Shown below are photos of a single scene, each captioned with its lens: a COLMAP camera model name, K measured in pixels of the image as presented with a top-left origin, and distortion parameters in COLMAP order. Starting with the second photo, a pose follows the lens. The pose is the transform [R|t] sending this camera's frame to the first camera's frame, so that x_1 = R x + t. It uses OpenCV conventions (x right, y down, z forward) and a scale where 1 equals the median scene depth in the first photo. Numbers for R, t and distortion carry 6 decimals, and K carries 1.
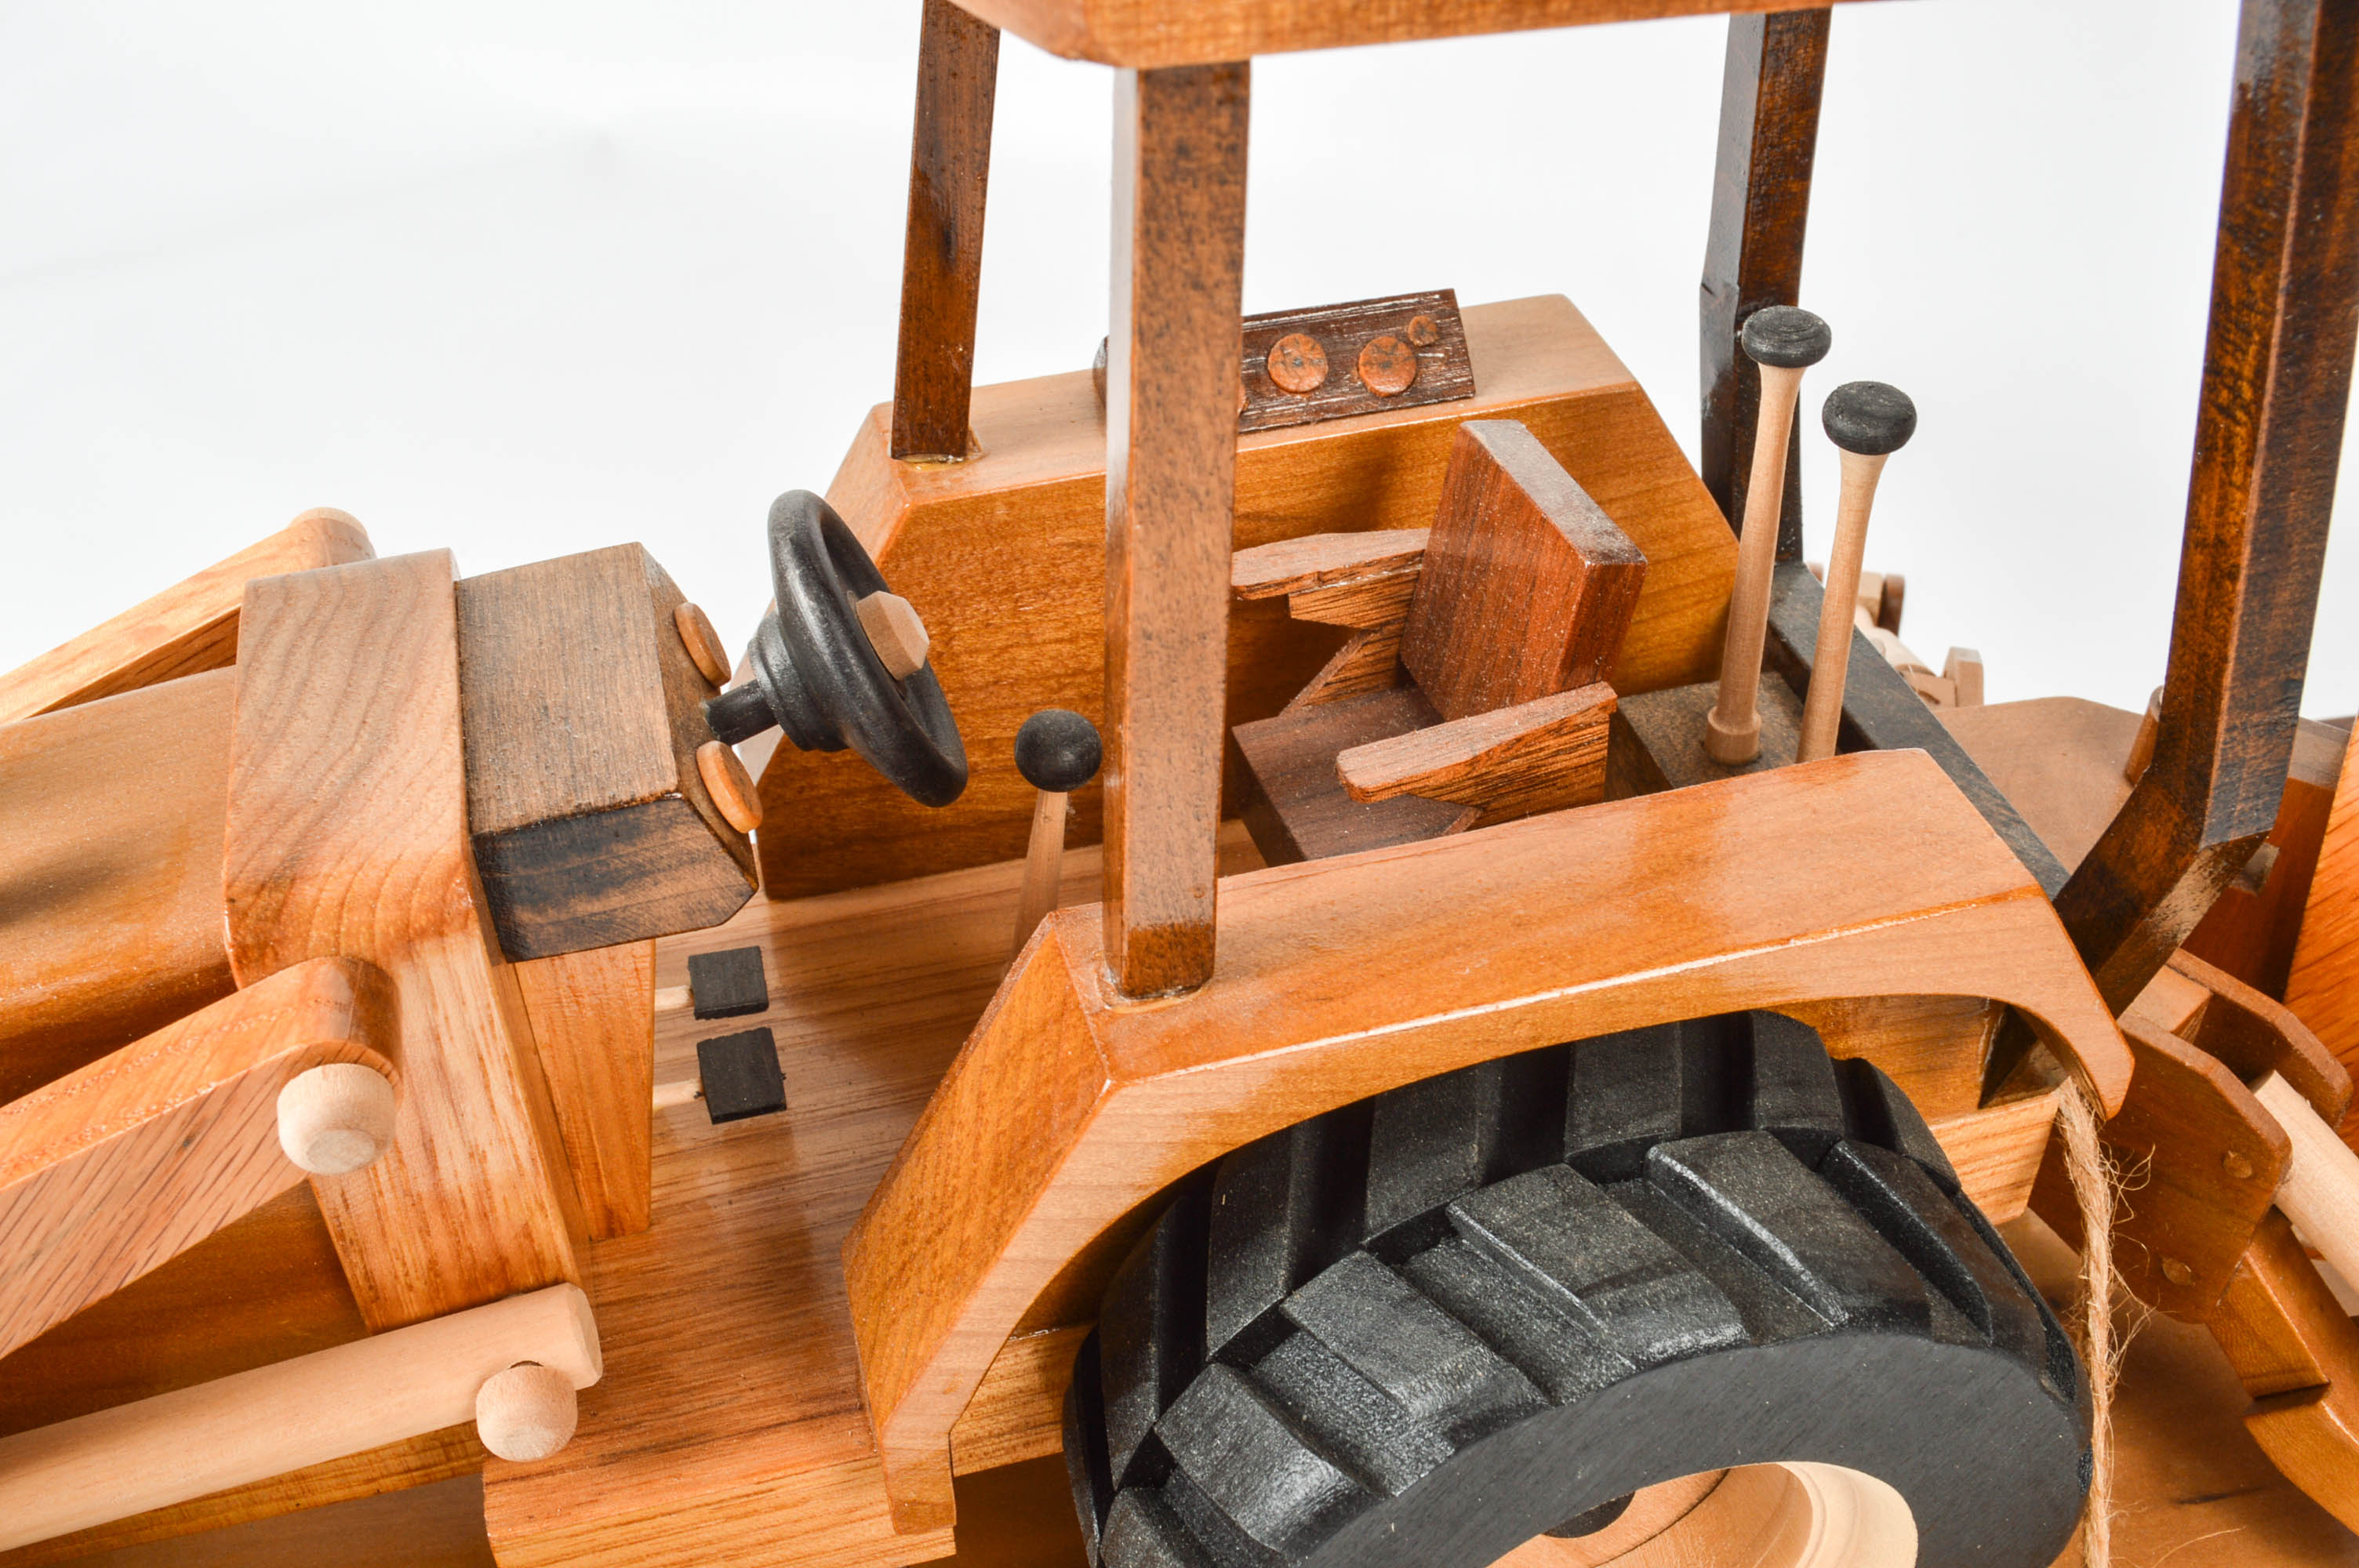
lens RADIAL K [[2384.0, 0, 1179.5], [0, 2384.0, 784.0], [0, 0, 1]] dist [-0.074262, 0.008263]
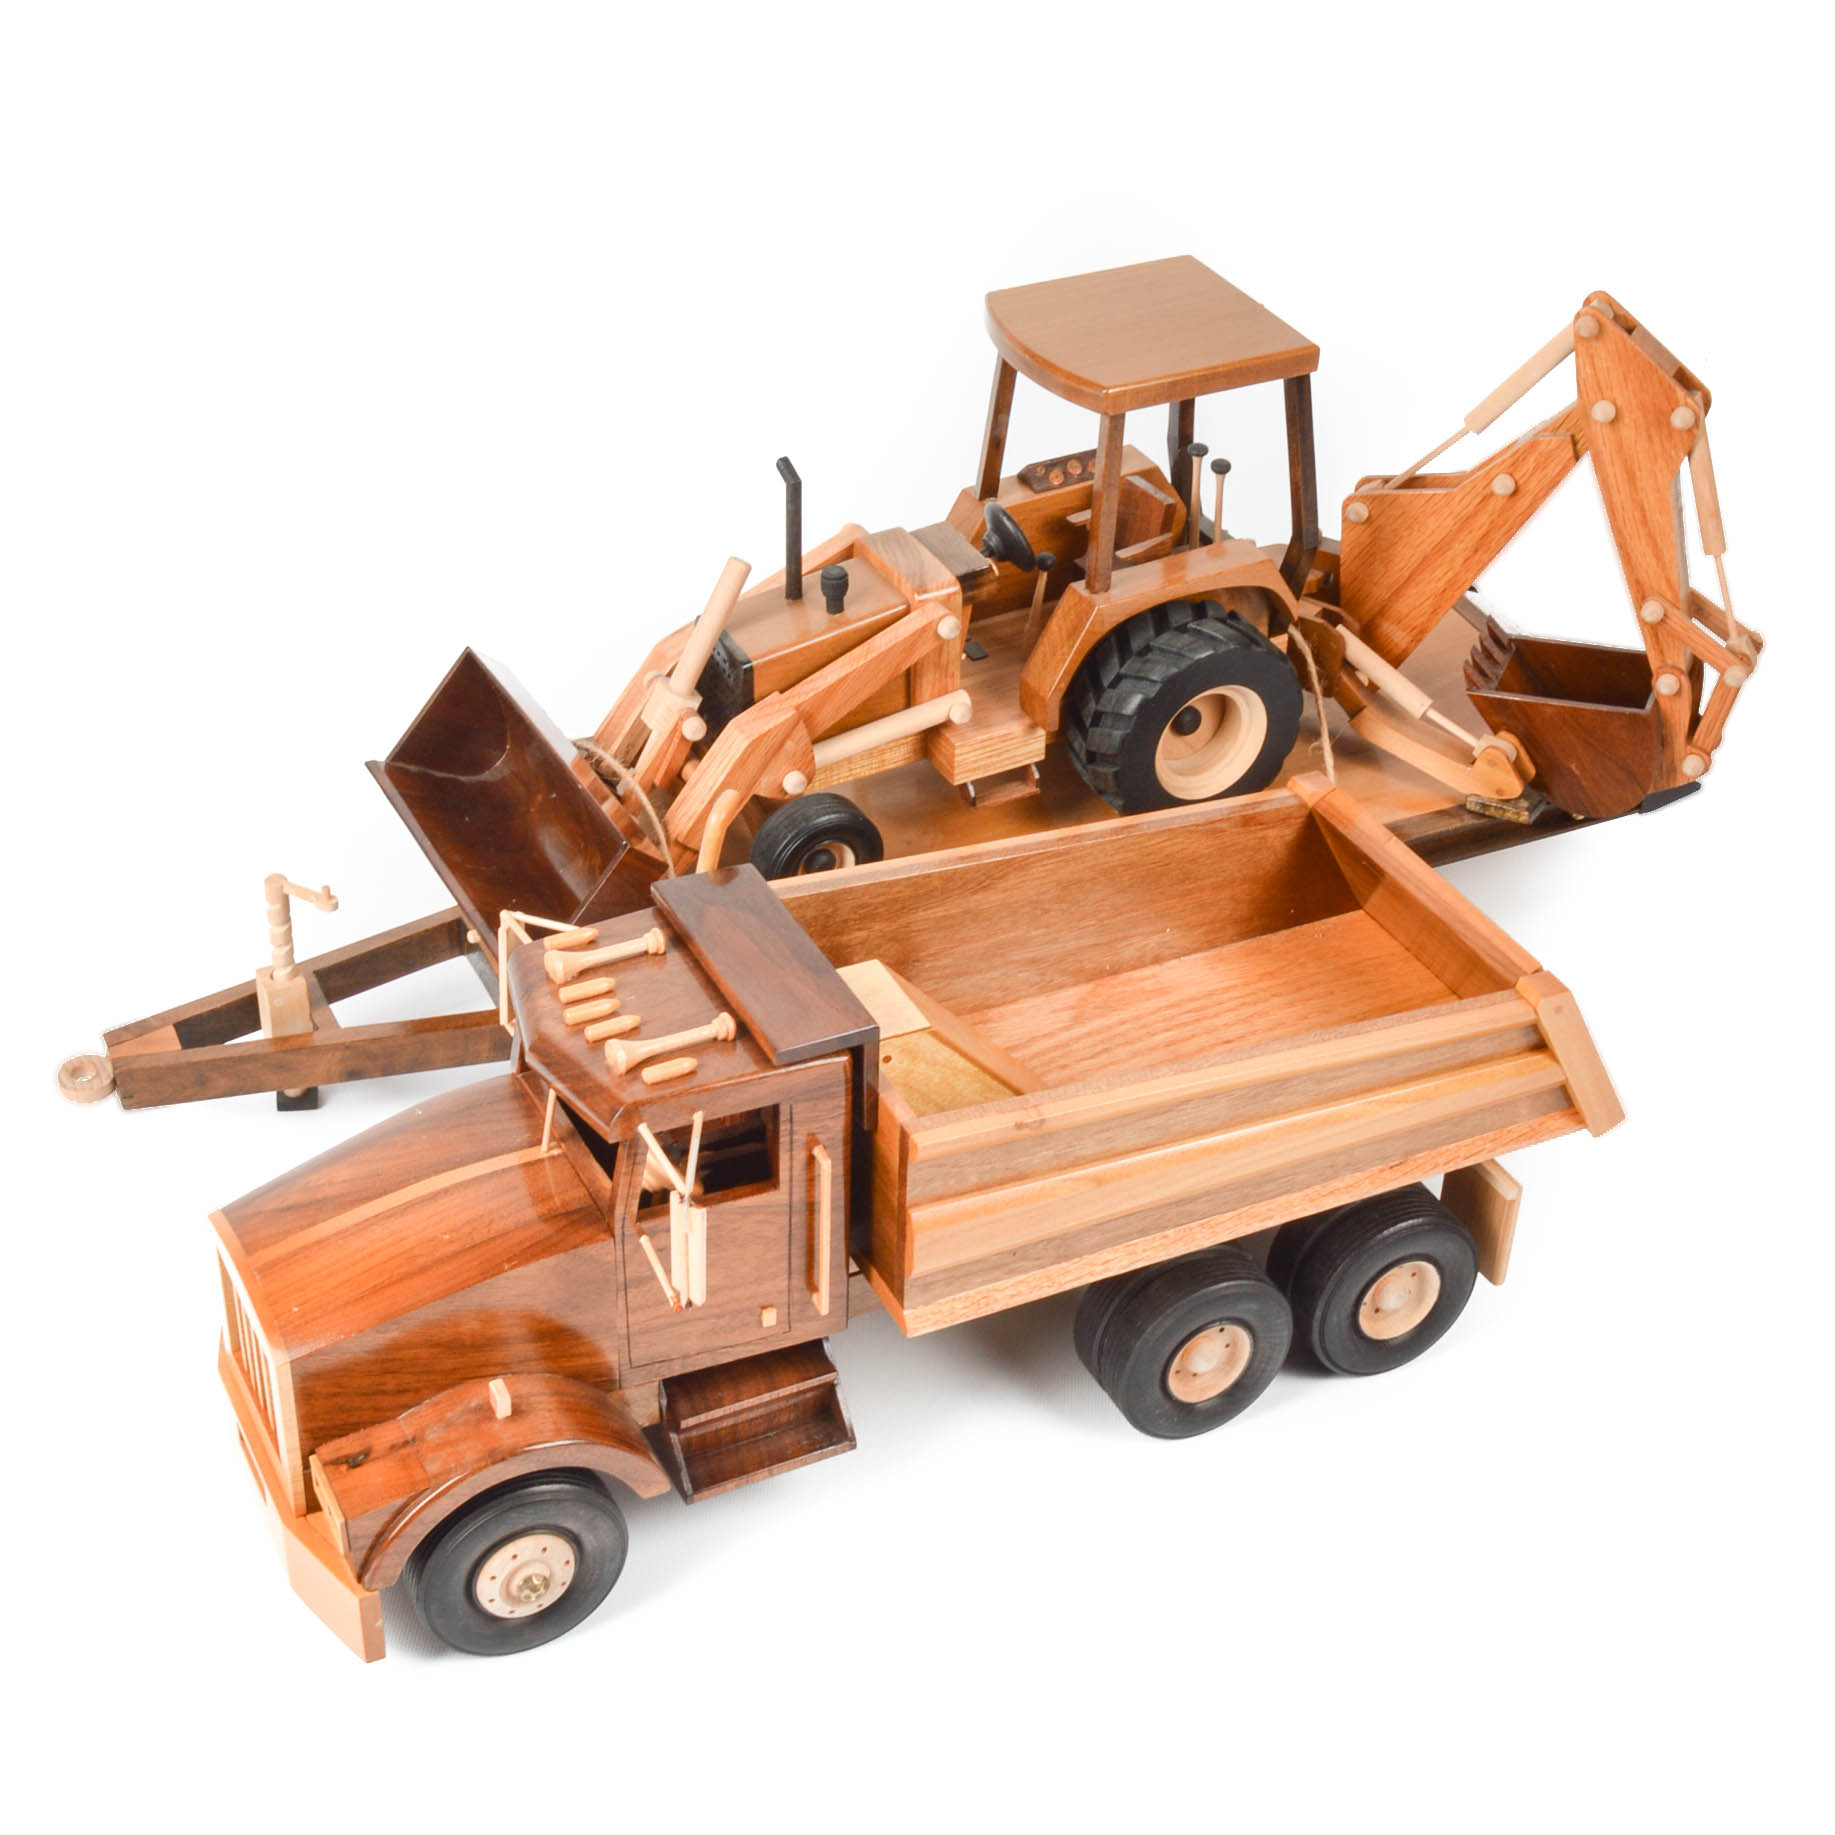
lens RADIAL K [[2830.7, 0, 917.5], [0, 2830.7, 917.5], [0, 0, 1]] dist [-0.035700, -0.033060]
pose [[0.973082, -0.117442, 0.198288, -1.465978], [0.126025, 0.991537, -0.031187, 0.807497], [-0.192947, 0.055336, 0.979647, -4.183816]]
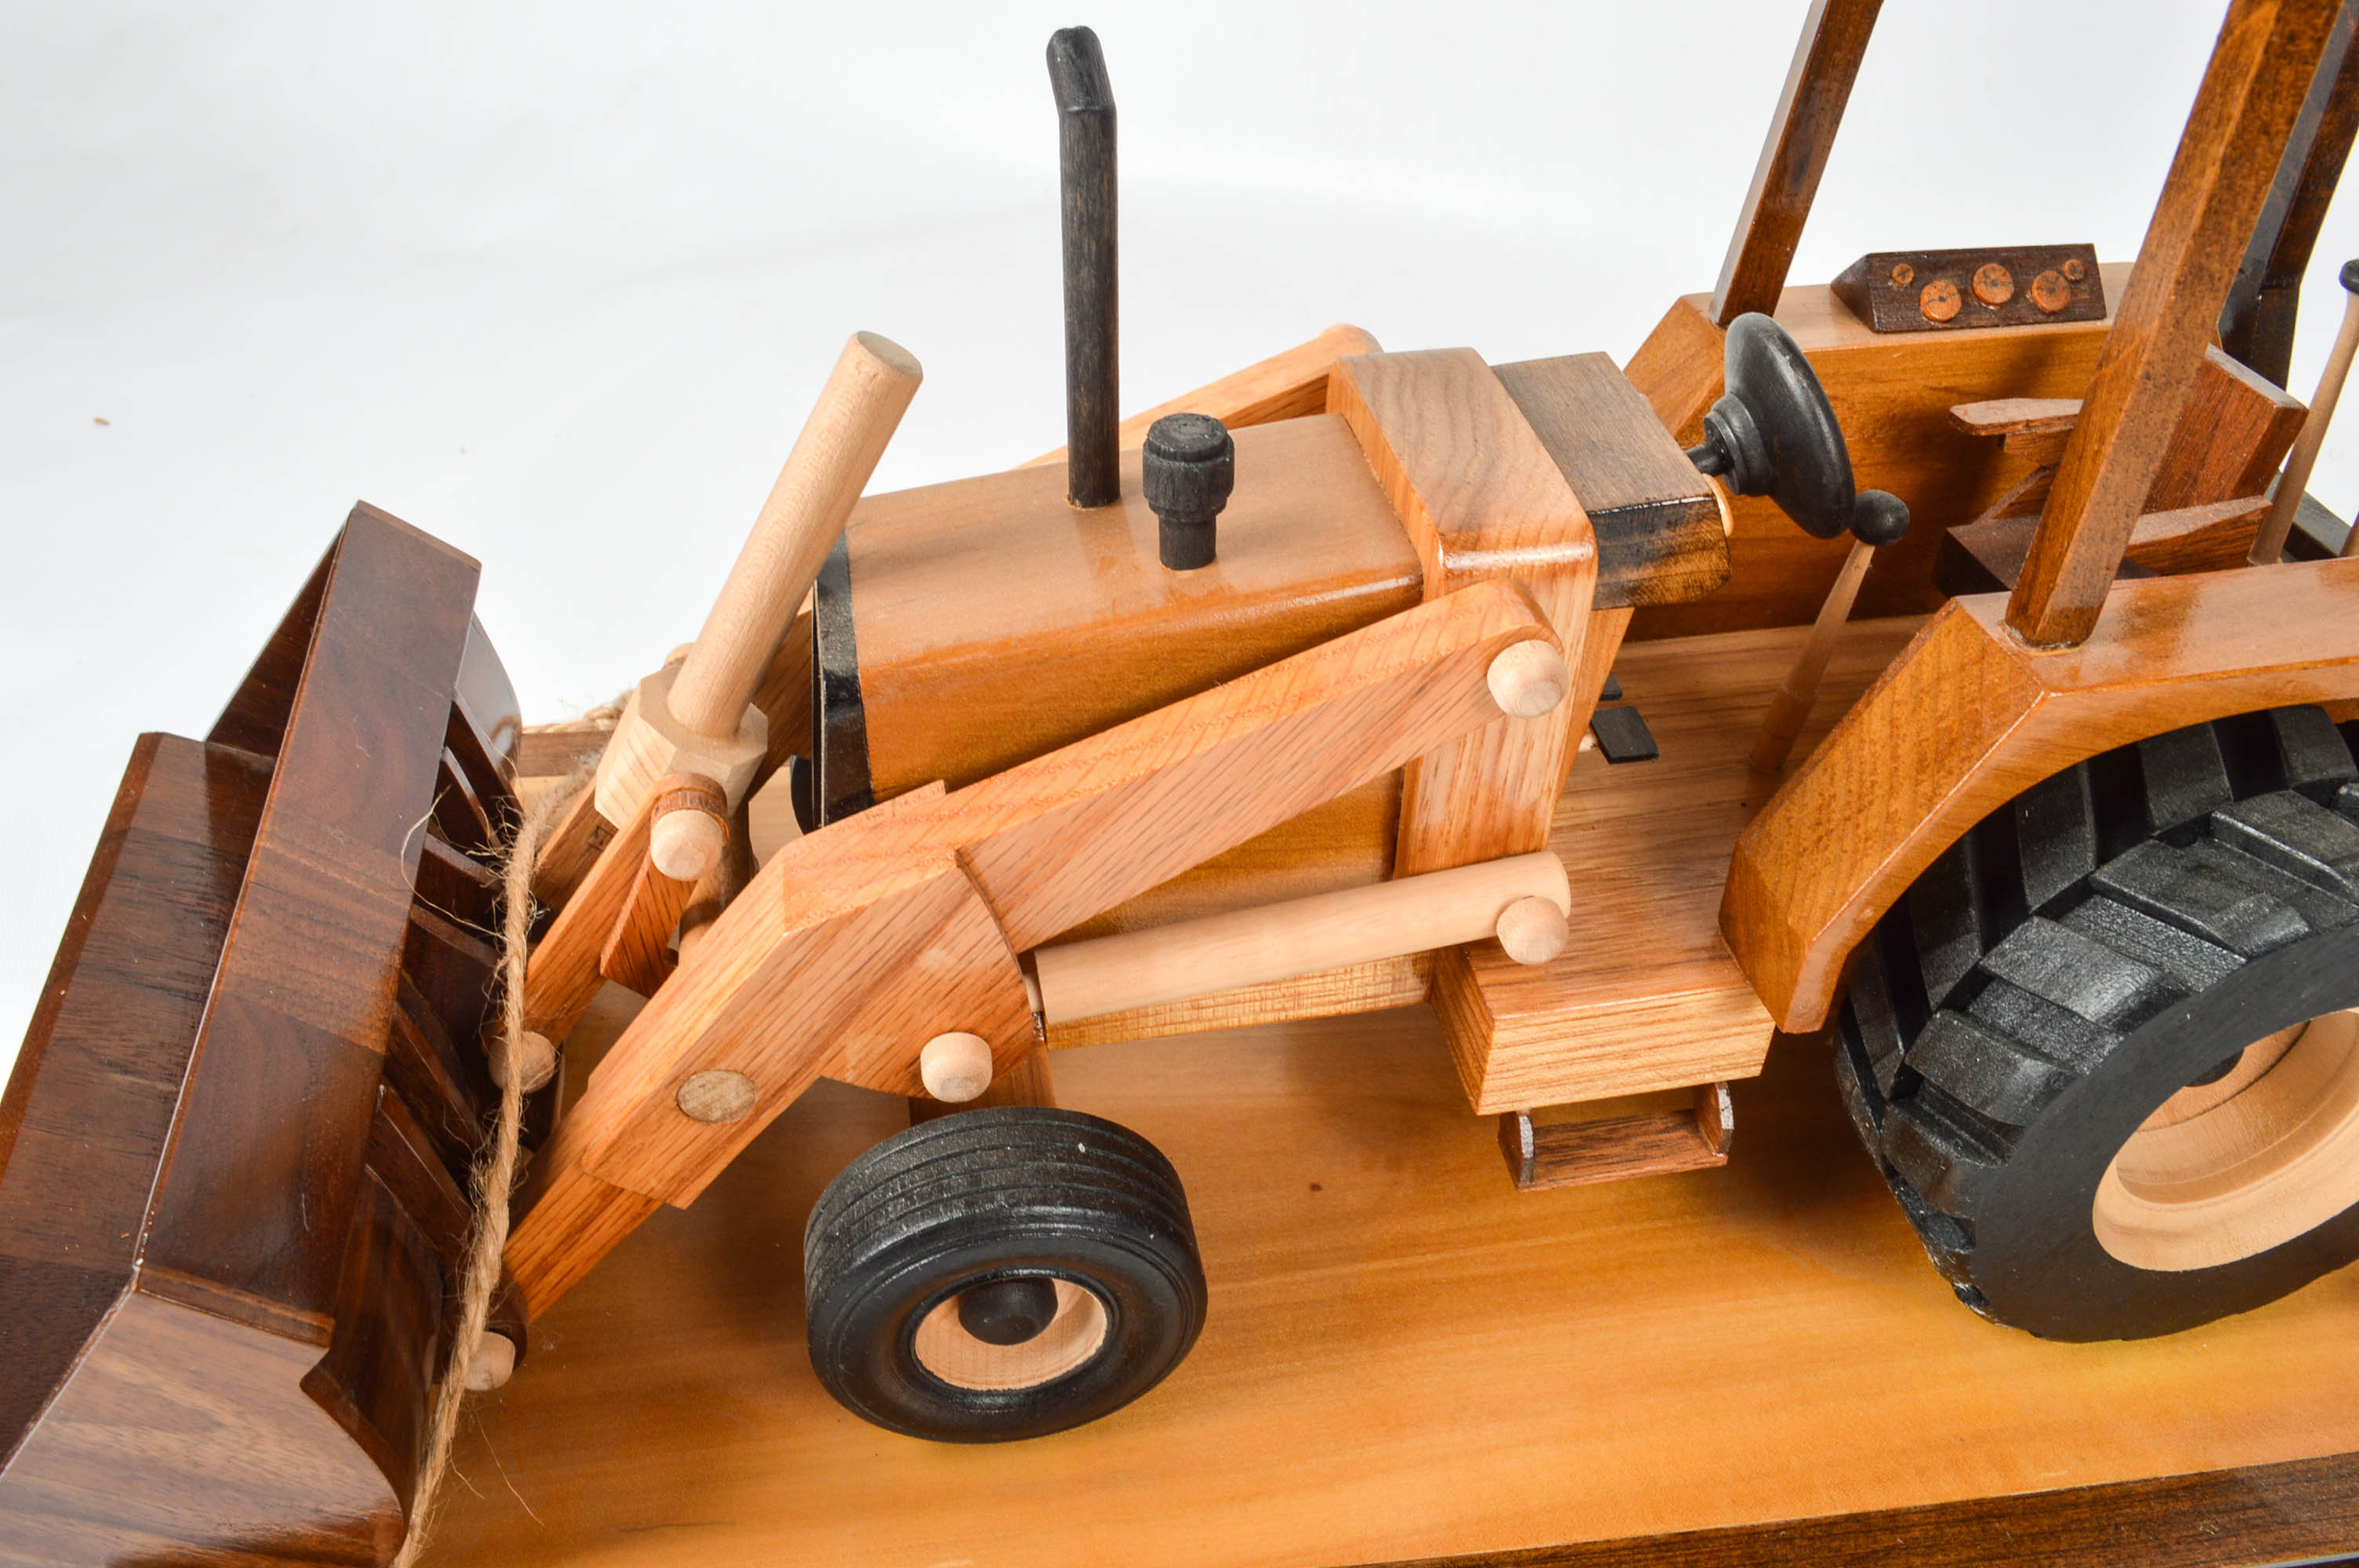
lens RADIAL K [[1852.8, 0, 1179.5], [0, 1852.8, 784.0], [0, 0, 1]] dist [-0.085869, 0.008366]
pose [[0.996434, 0.069900, -0.047260, -0.450975], [-0.069937, 0.997551, 0.000870, 0.193524], [0.047205, 0.002438, 0.998882, -0.140382]]
